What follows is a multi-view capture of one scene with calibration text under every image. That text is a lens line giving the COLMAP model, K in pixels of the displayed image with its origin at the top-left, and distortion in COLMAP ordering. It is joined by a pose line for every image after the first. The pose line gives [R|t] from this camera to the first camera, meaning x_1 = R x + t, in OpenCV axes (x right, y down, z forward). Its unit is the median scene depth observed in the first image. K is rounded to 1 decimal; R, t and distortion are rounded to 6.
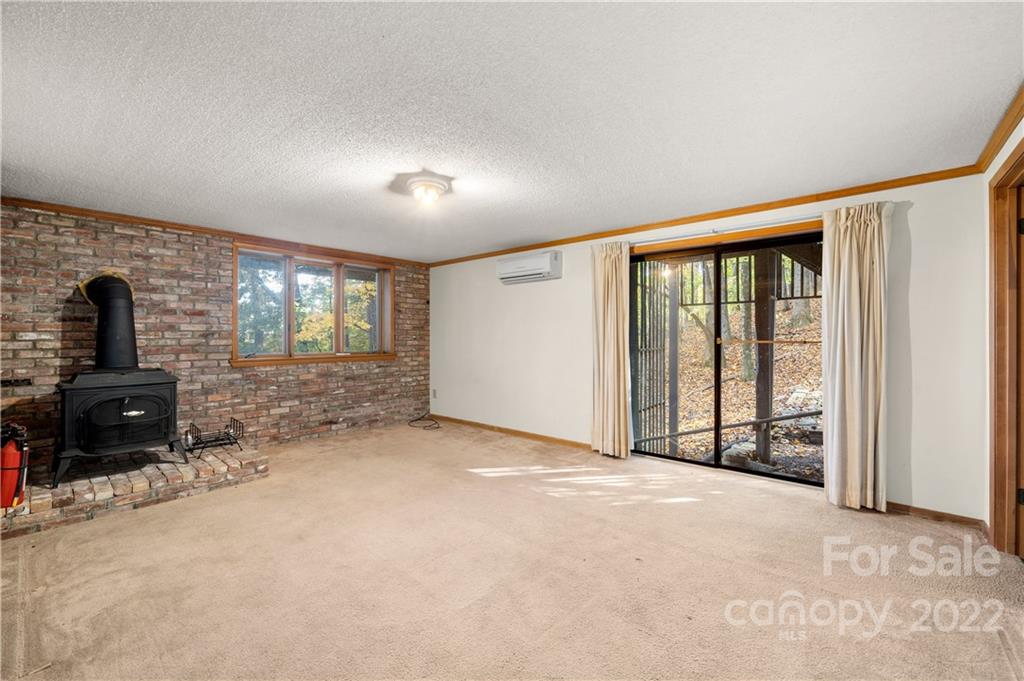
lens RADIAL K [[412.1, 0, 512.1], [0, 412.1, 337.7], [0, 0, 1]] dist [0.001434, 0.000221]
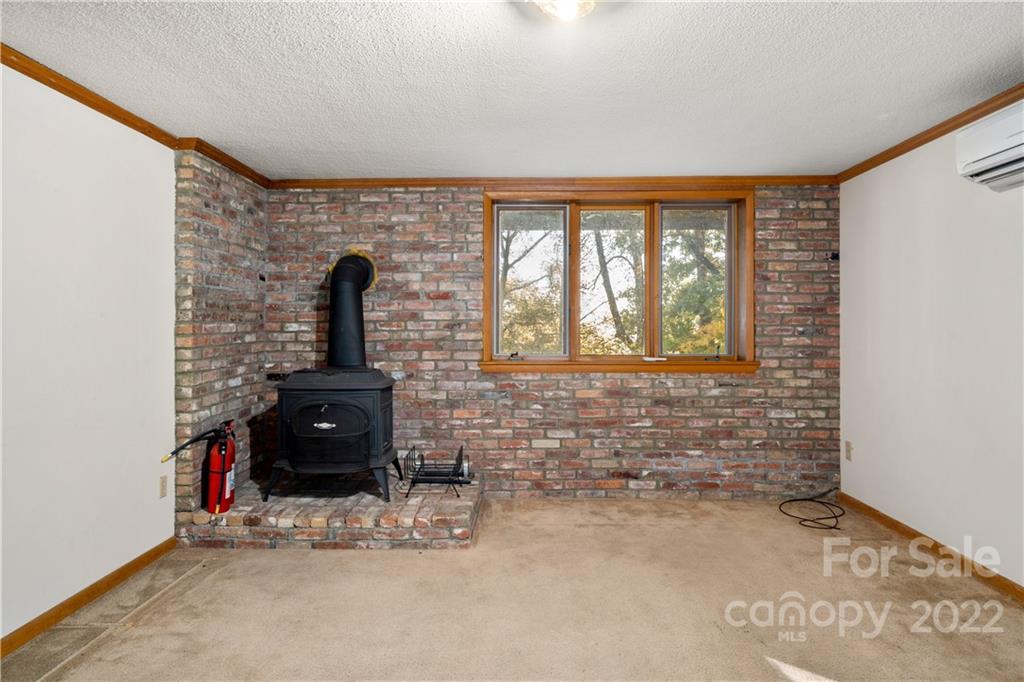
lens RADIAL K [[633.1, 0, 510.3], [0, 633.1, 322.5], [0, 0, 1]] dist [0.004657, 0.002210]
pose [[0.641576, -0.003032, -0.767053, 0.180866], [-0.003775, 0.999968, -0.007110, -0.004919], [0.767050, 0.007457, 0.641544, 0.373019]]
